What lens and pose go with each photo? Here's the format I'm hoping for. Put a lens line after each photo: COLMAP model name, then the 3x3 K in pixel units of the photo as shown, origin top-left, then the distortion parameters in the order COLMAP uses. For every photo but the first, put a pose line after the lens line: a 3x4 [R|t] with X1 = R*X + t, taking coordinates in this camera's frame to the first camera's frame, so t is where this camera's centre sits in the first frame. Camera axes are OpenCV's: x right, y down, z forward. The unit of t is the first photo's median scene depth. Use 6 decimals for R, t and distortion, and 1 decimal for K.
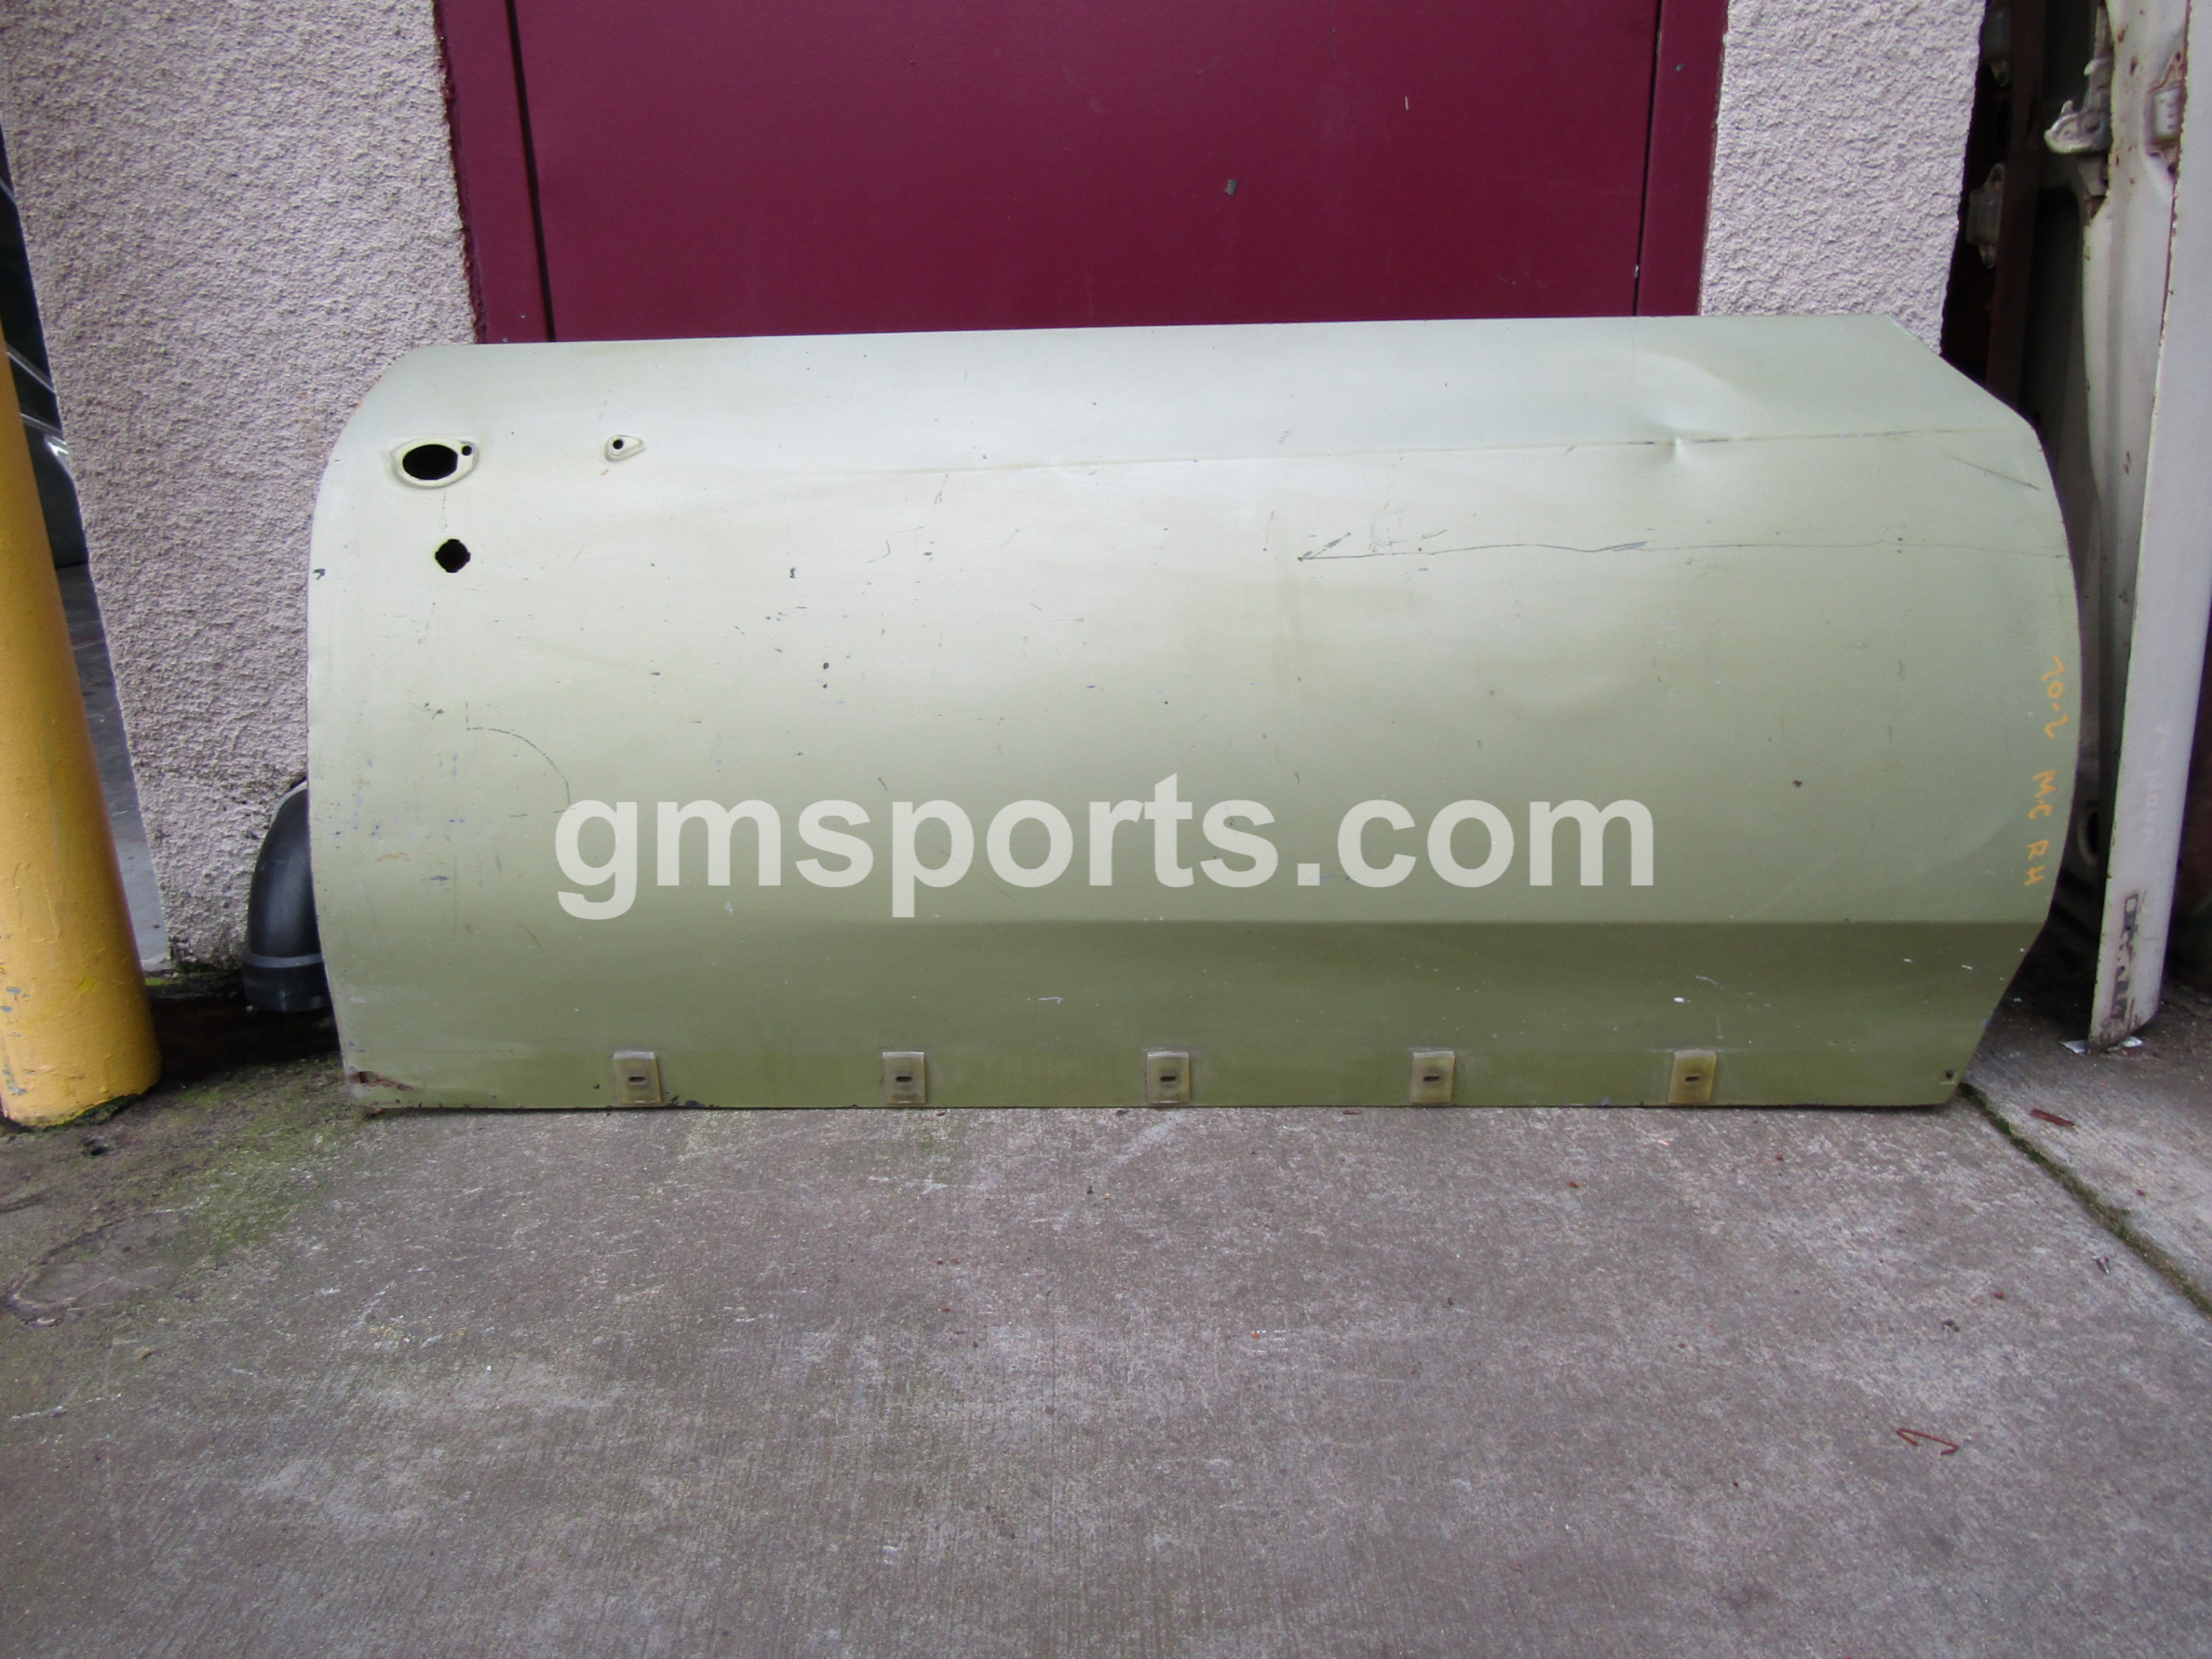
lens RADIAL K [[1571.2, 0, 1101.0], [0, 1571.2, 839.2], [0, 0, 1]] dist [-0.005062, -0.003026]
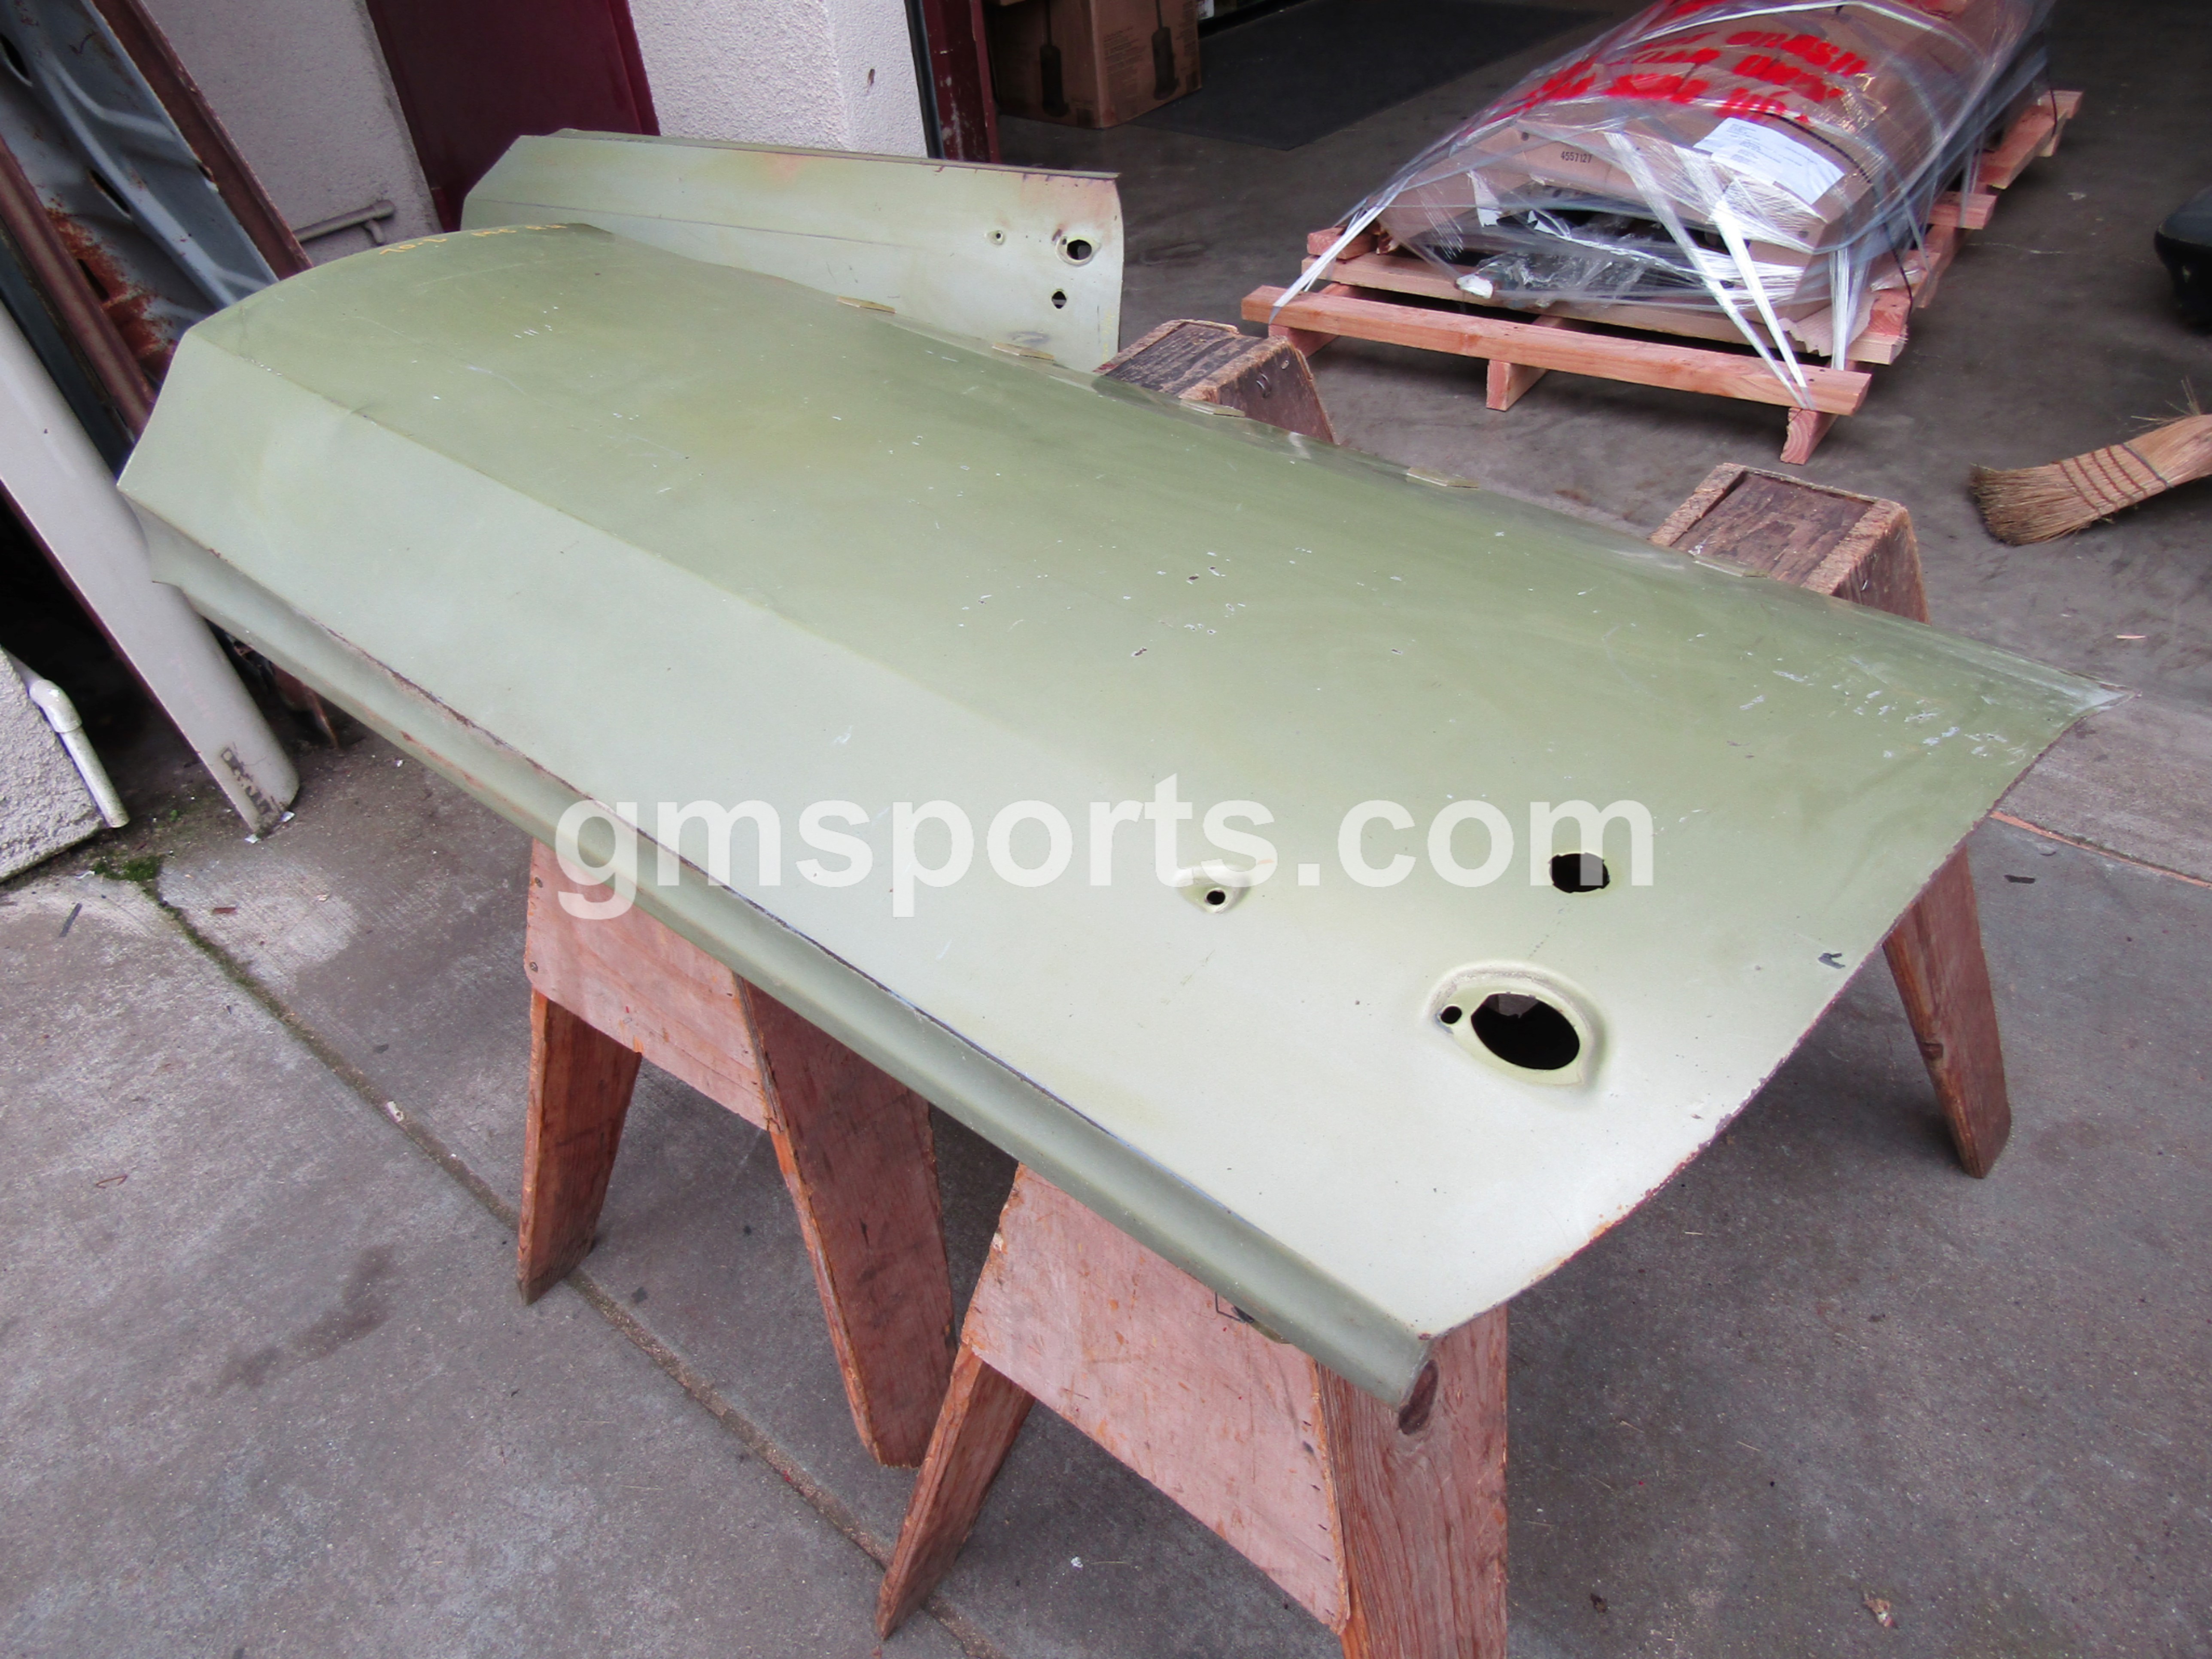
lens RADIAL K [[1571.2, 0, 1099.3], [0, 1571.2, 822.4], [0, 0, 1]] dist [-0.005062, -0.003026]
pose [[0.681374, -0.494585, 0.539550, 0.395285], [0.315448, 0.863613, 0.393276, -0.272455], [-0.660471, -0.097768, 0.744459, -0.874904]]
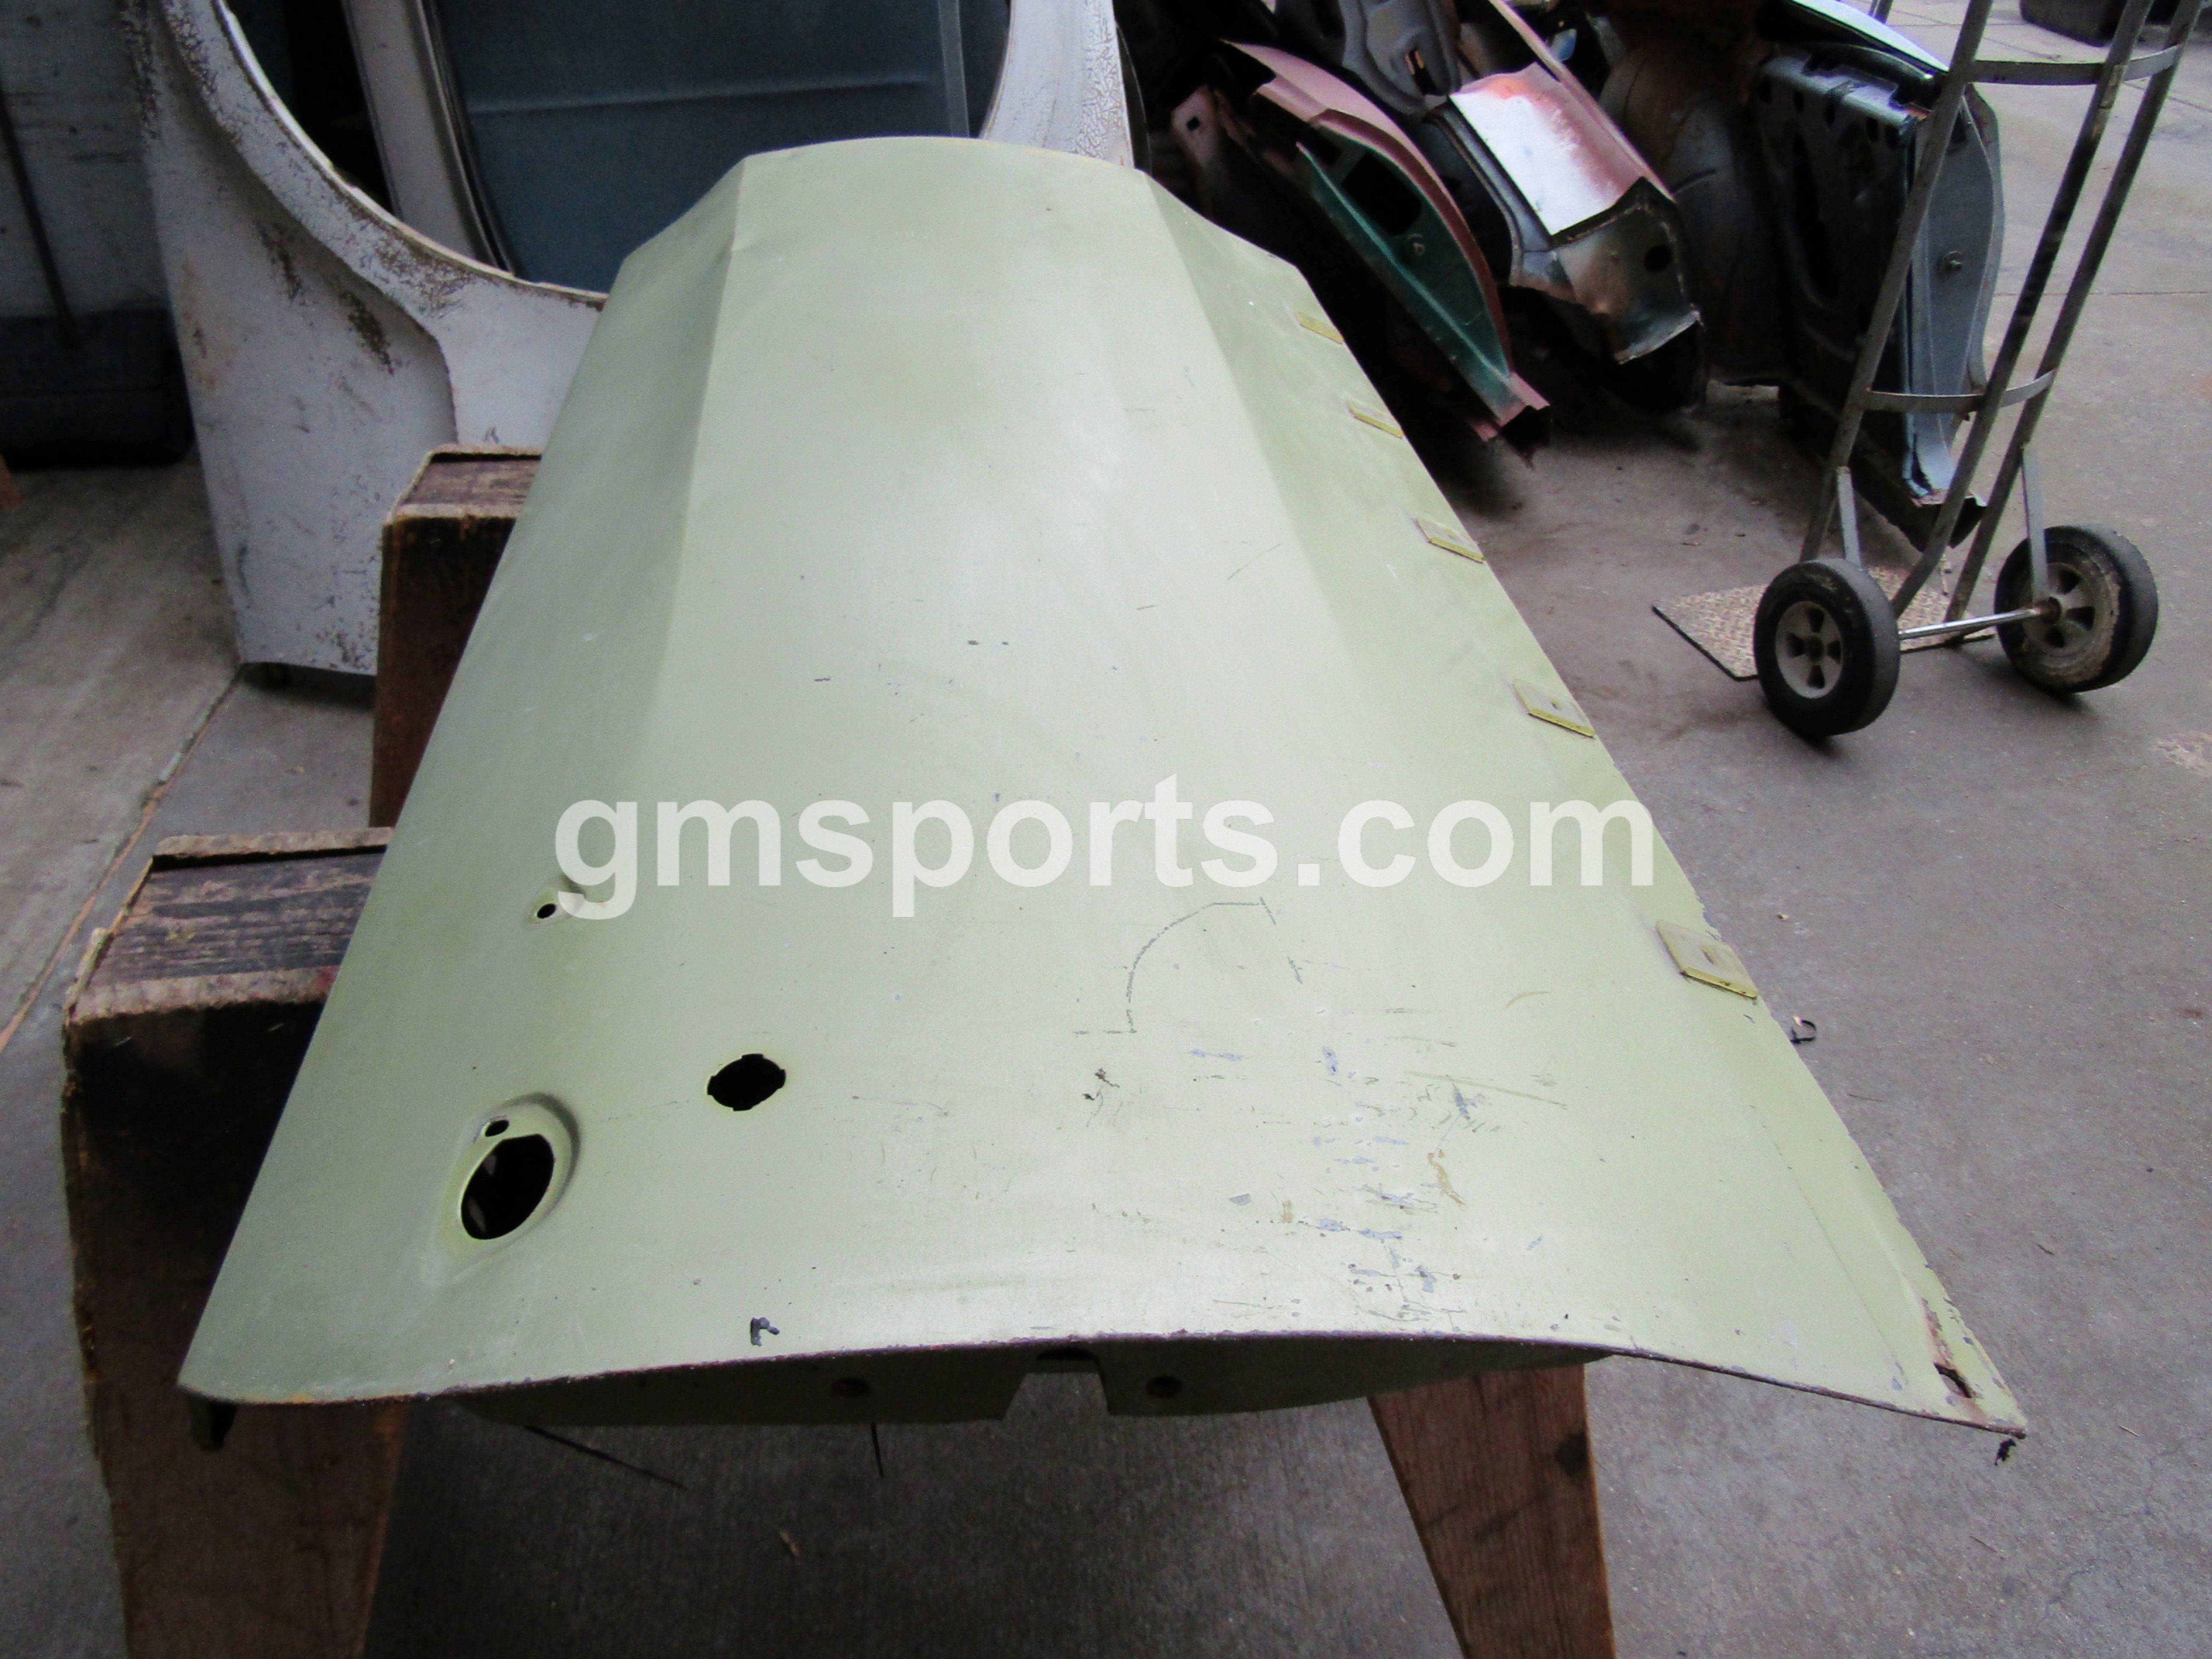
lens RADIAL K [[1571.2, 0, 1101.7], [0, 1571.2, 843.6], [0, 0, 1]] dist [-0.005062, -0.003026]
pose [[-0.998274, 0.036890, -0.045701, 0.916087], [-0.017575, 0.554851, 0.831764, -0.671569], [0.056041, 0.831131, -0.553245, 0.369136]]
